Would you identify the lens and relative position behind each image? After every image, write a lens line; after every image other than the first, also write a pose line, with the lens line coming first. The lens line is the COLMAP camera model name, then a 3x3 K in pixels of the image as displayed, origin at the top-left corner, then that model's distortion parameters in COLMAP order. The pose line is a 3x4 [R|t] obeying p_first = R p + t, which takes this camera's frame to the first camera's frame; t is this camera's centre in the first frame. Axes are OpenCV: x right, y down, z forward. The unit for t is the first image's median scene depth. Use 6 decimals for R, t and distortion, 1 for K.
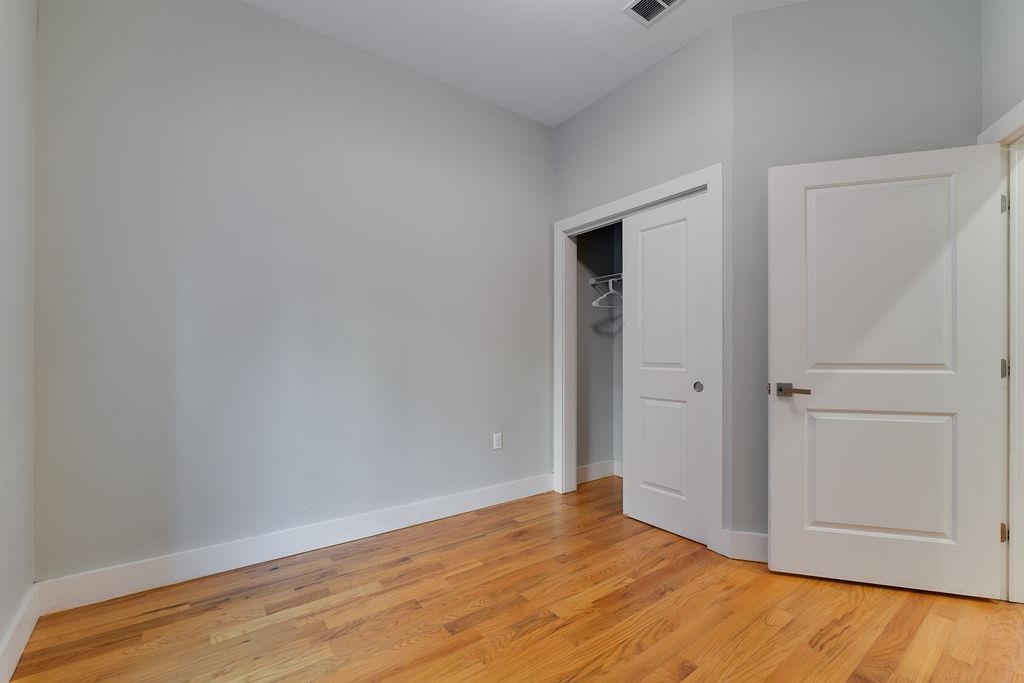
lens RADIAL K [[423.5, 0, 510.6], [0, 423.5, 347.4], [0, 0, 1]] dist [-0.002410, 0.000109]
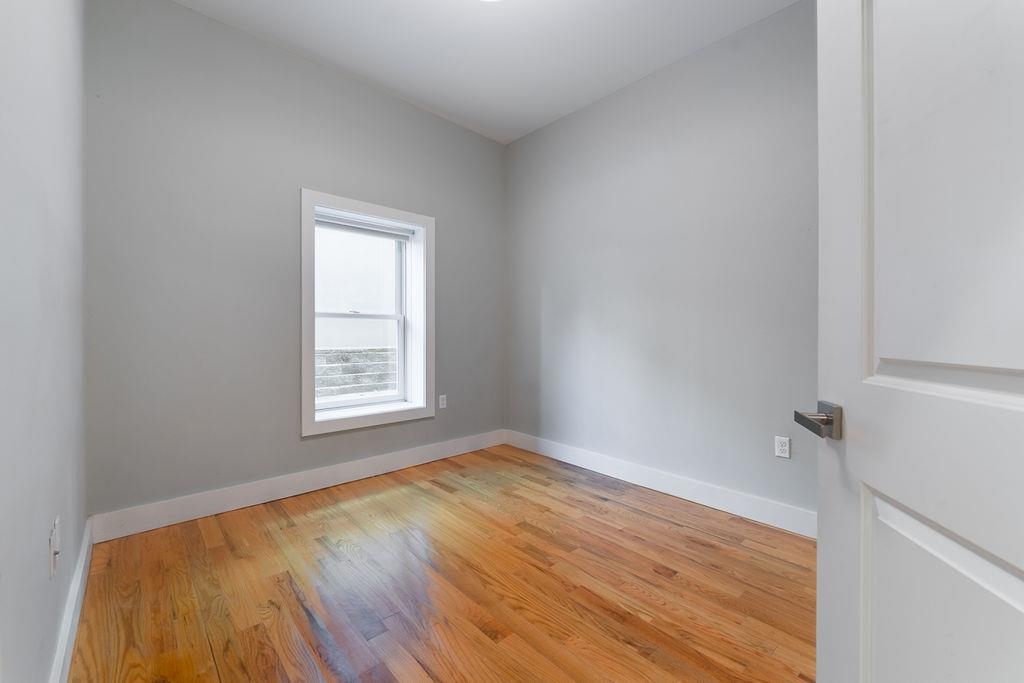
lens RADIAL K [[415.3, 0, 509.2], [0, 415.3, 338.2], [0, 0, 1]] dist [-0.001609, -0.000084]
pose [[0.113071, 0.013915, -0.993490, 1.005104], [0.008571, 0.999851, 0.014979, 0.017112], [0.993550, -0.010209, 0.112935, 0.661152]]
